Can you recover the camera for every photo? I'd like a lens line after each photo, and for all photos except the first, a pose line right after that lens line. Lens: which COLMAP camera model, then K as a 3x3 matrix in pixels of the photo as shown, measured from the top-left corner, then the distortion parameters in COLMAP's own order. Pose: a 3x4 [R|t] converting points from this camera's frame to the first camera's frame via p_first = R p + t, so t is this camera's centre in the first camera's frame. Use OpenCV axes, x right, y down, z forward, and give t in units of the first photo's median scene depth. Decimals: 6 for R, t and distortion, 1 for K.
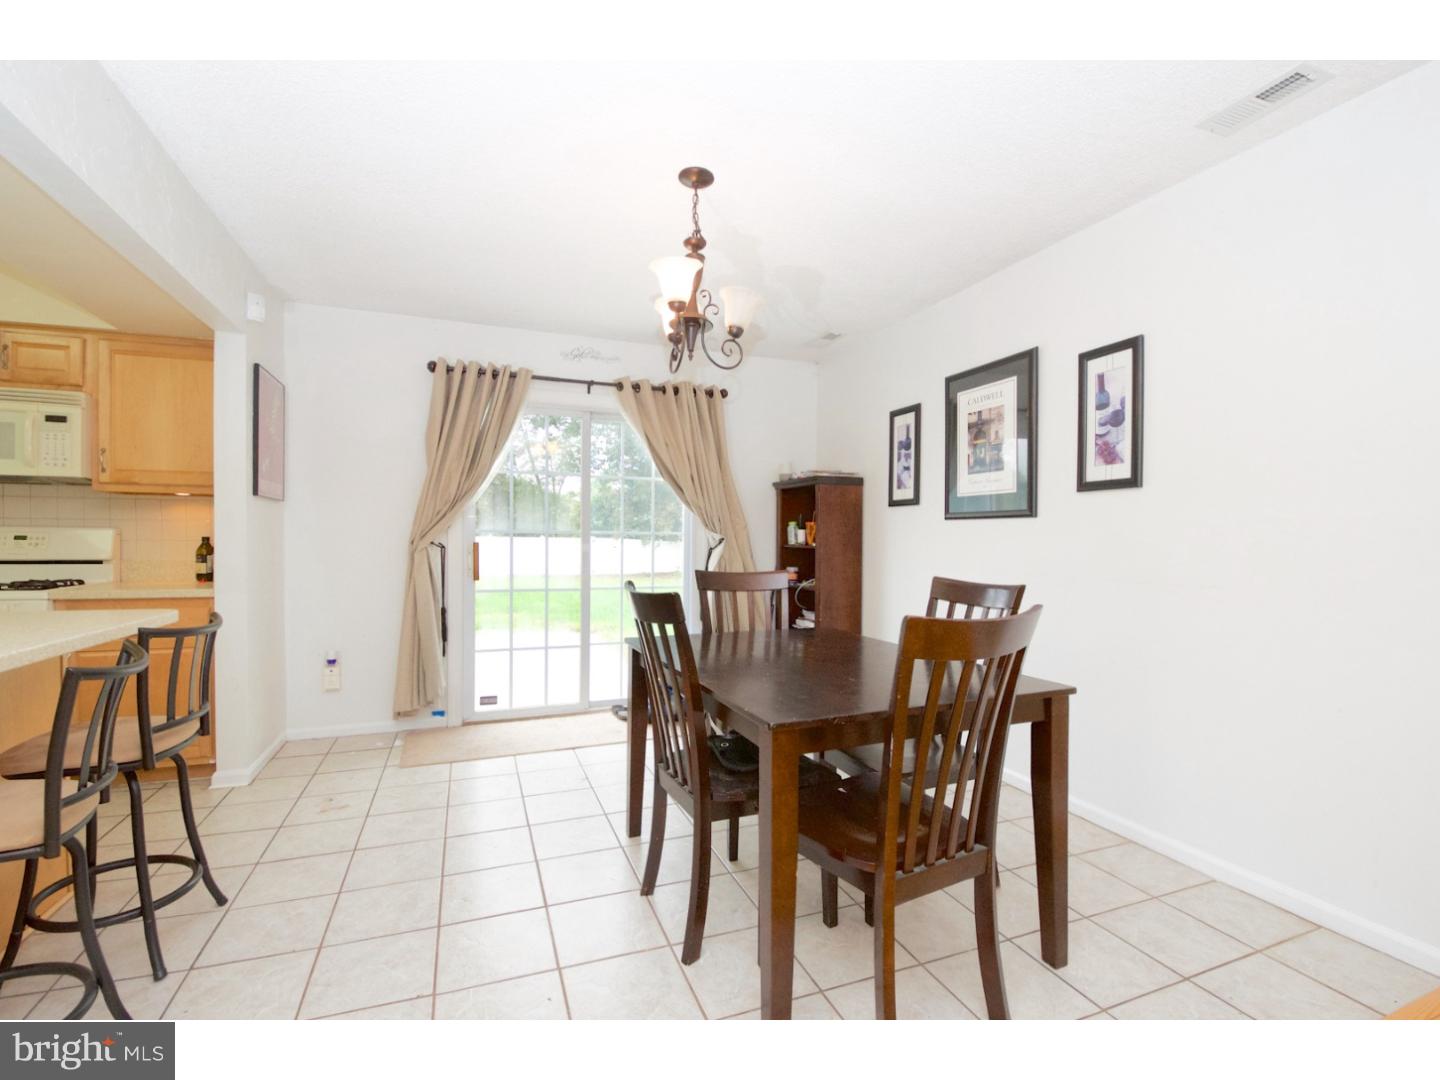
lens RADIAL K [[650.6, 0, 726.5], [0, 650.6, 545.9], [0, 0, 1]] dist [0.004265, -0.015047]
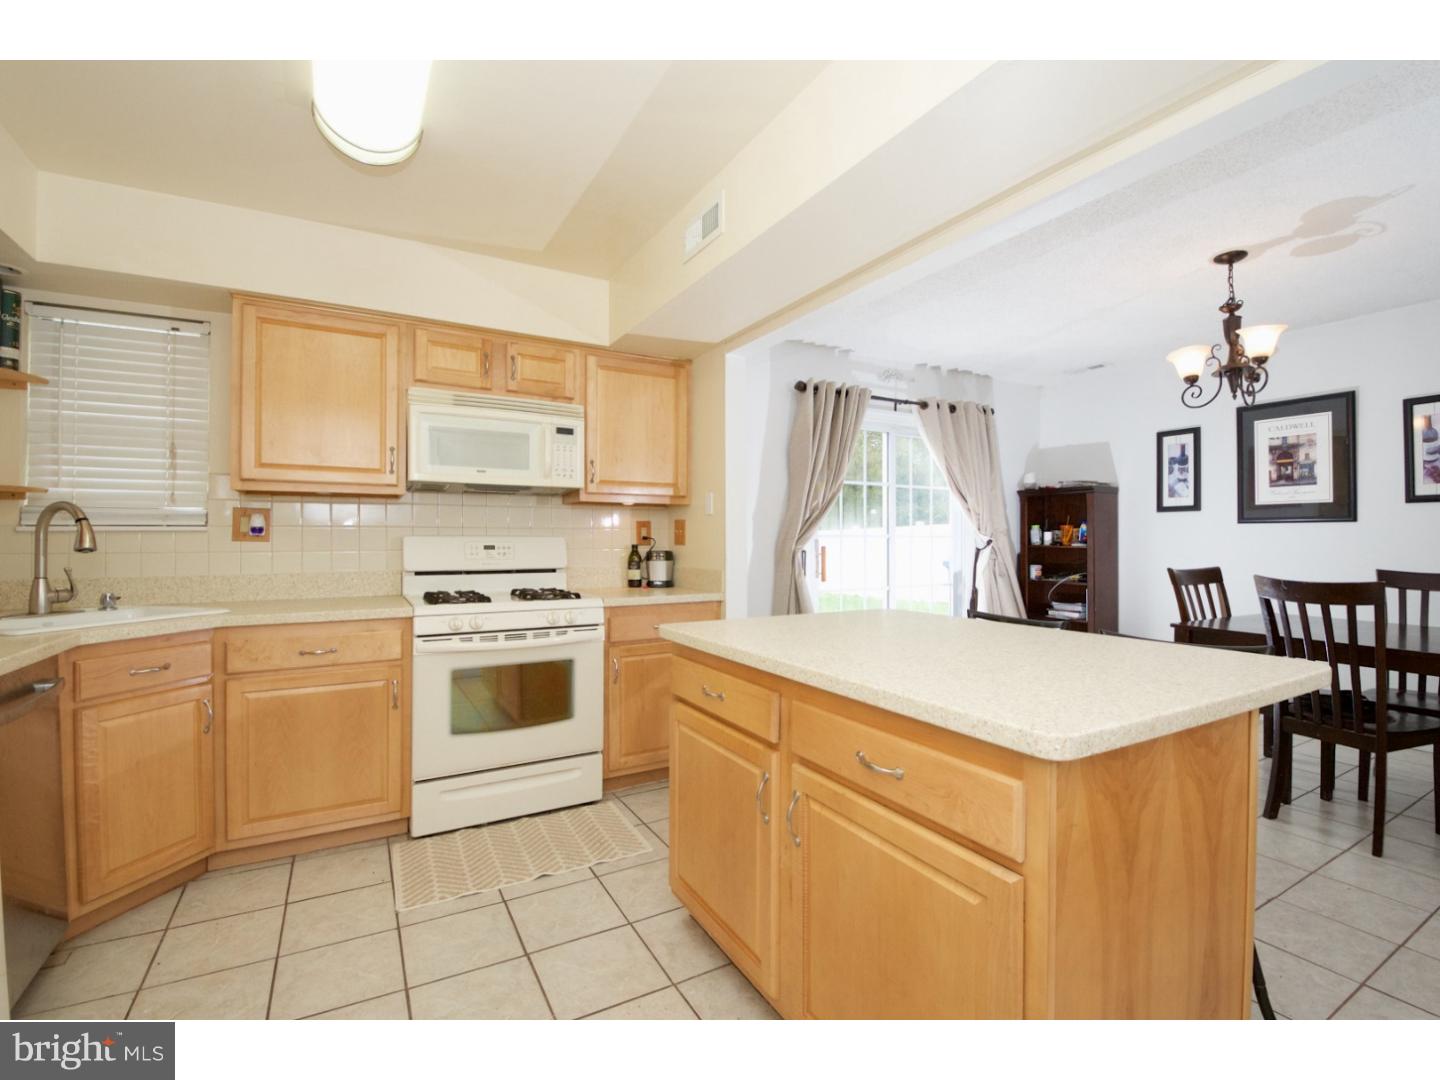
lens RADIAL K [[650.6, 0, 746.9], [0, 650.6, 541.7], [0, 0, 1]] dist [0.004265, -0.015047]
pose [[0.986690, -0.011784, 0.162188, -0.826191], [0.013072, 0.999891, -0.006873, -0.009197], [-0.162089, 0.008901, 0.986736, -0.063913]]
